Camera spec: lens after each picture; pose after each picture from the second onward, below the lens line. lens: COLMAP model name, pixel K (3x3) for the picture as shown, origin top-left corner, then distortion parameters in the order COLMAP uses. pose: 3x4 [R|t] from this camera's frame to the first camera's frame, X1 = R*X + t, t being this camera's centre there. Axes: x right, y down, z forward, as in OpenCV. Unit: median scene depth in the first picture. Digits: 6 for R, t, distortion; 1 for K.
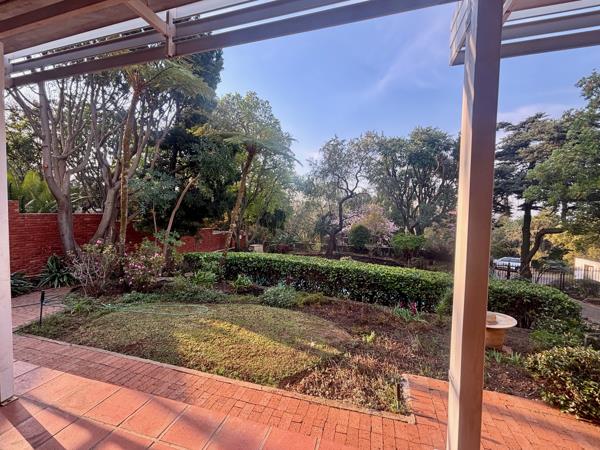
lens RADIAL K [[244.1, 0, 303.2], [0, 244.1, 223.3], [0, 0, 1]] dist [-0.000153, 0.000824]
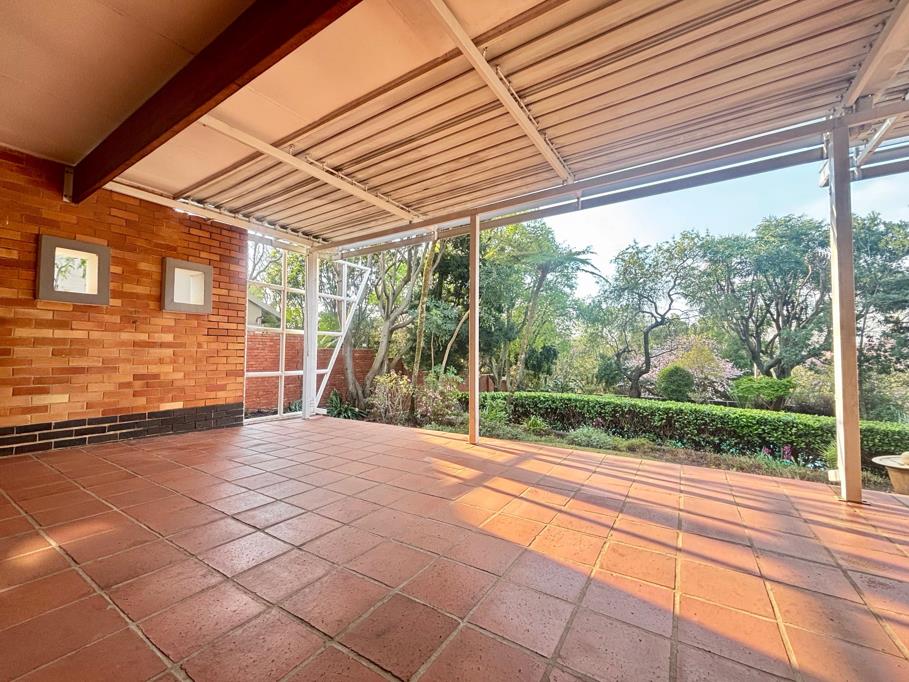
lens RADIAL K [[369.8, 0, 453.1], [0, 369.8, 344.0], [0, 0, 1]] dist [-0.000153, 0.000824]
pose [[0.963871, -0.019933, -0.265624, -0.097653], [-0.002625, 0.996437, -0.084302, 0.039232], [0.266358, 0.081953, 0.960384, -0.169729]]
